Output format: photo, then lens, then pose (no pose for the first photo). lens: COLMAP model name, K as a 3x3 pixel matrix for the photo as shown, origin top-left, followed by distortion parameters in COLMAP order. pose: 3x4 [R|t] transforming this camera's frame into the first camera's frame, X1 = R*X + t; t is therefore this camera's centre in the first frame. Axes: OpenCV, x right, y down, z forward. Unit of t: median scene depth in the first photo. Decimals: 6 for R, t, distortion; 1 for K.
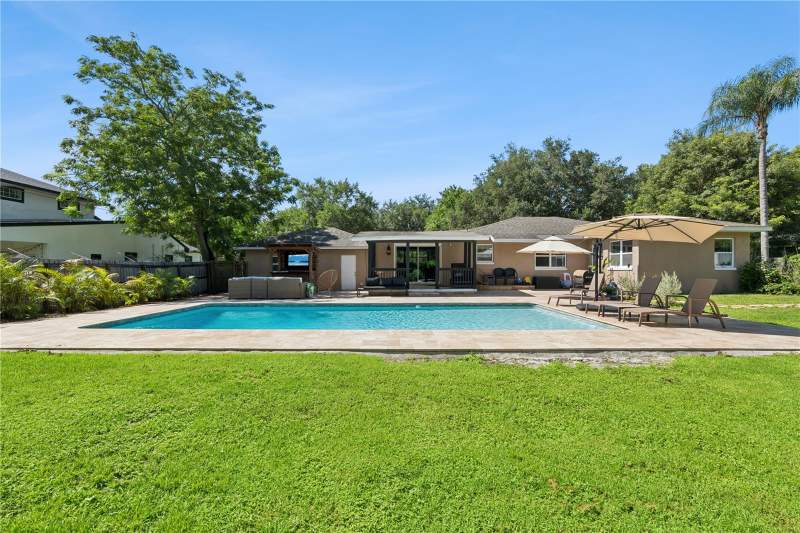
lens RADIAL K [[372.4, 0, 399.8], [0, 372.4, 266.2], [0, 0, 1]] dist [-0.001137, -0.000114]
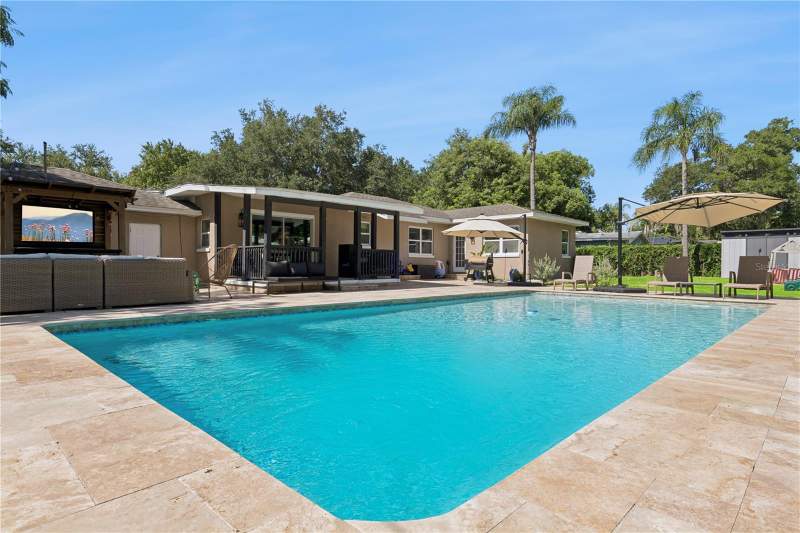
lens RADIAL K [[446.2, 0, 399.7], [0, 446.2, 266.8], [0, 0, 1]] dist [0.003720, 0.000288]
pose [[0.707014, 0.000333, 0.707200, -0.302454], [-0.005249, 0.999975, 0.004776, 0.023069], [-0.707180, -0.007089, 0.706998, 0.254872]]
